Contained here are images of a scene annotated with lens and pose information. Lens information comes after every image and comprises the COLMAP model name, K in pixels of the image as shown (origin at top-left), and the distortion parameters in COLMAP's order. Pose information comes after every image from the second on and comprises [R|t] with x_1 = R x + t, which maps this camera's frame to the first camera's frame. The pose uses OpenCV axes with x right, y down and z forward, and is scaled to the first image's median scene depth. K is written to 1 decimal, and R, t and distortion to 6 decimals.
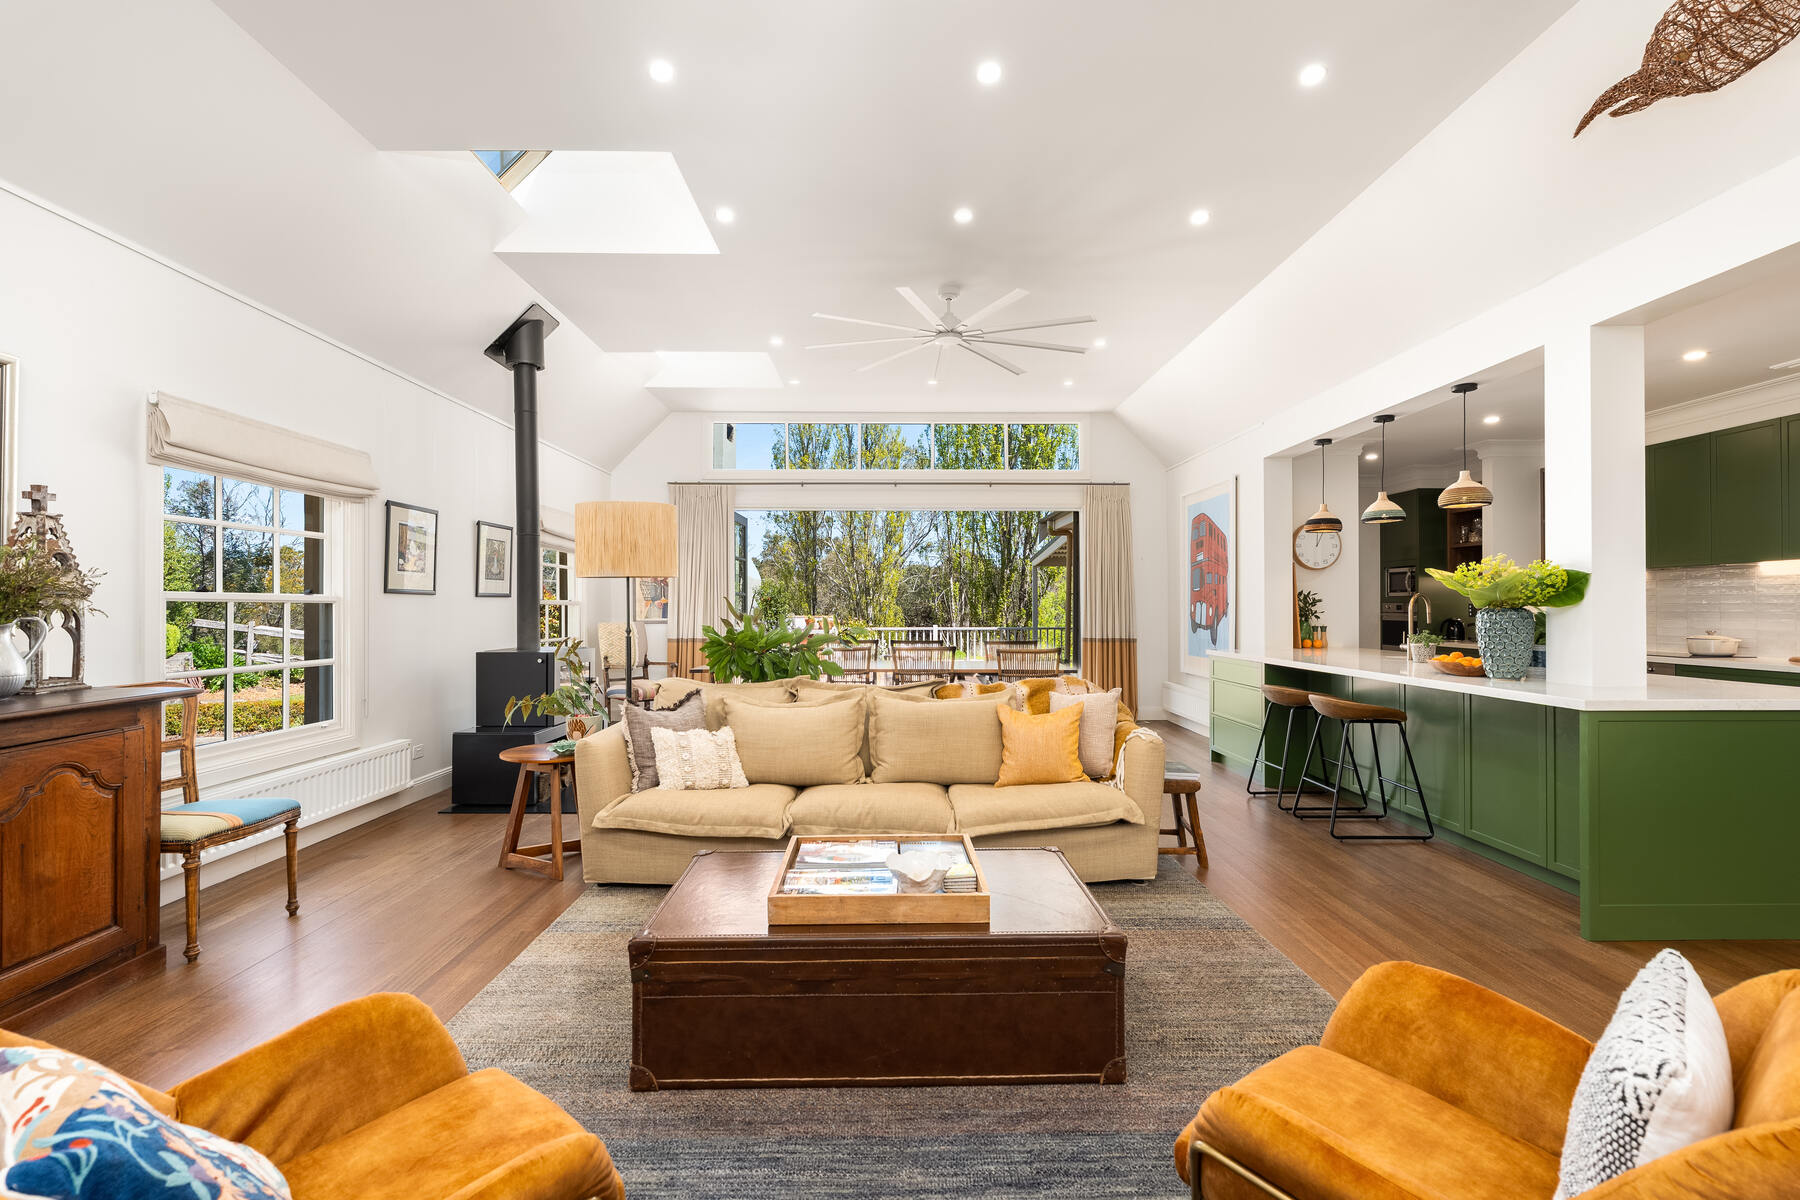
lens RADIAL K [[813.9, 0, 895.7], [0, 813.9, 601.9], [0, 0, 1]] dist [-0.008246, 0.001318]
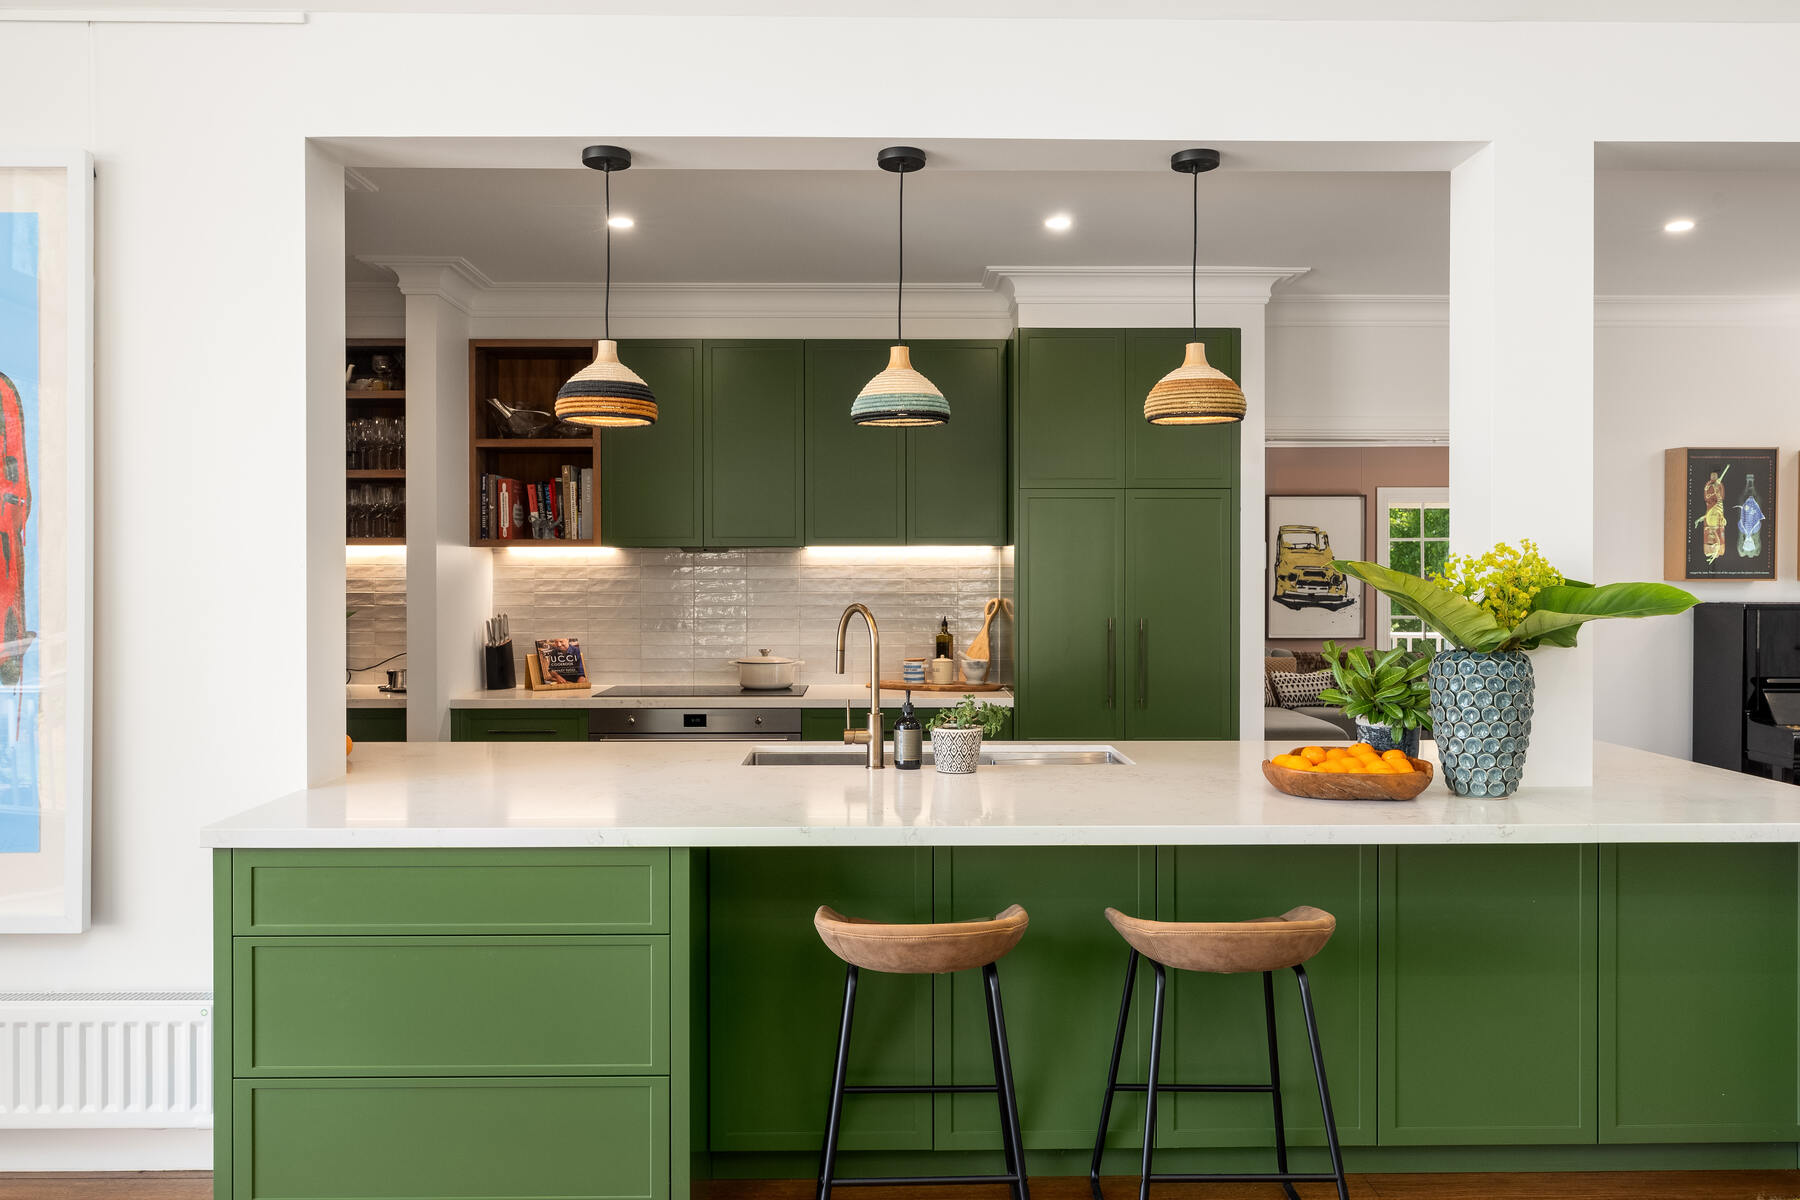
lens RADIAL K [[1301.6, 0, 901.8], [0, 1301.6, 590.2], [0, 0, 1]] dist [-0.015004, 0.000566]
pose [[-0.007175, -0.012012, 0.999902, -0.026616], [-0.005784, 0.999912, 0.011970, -0.032657], [-0.999958, -0.005697, -0.007244, 1.215222]]
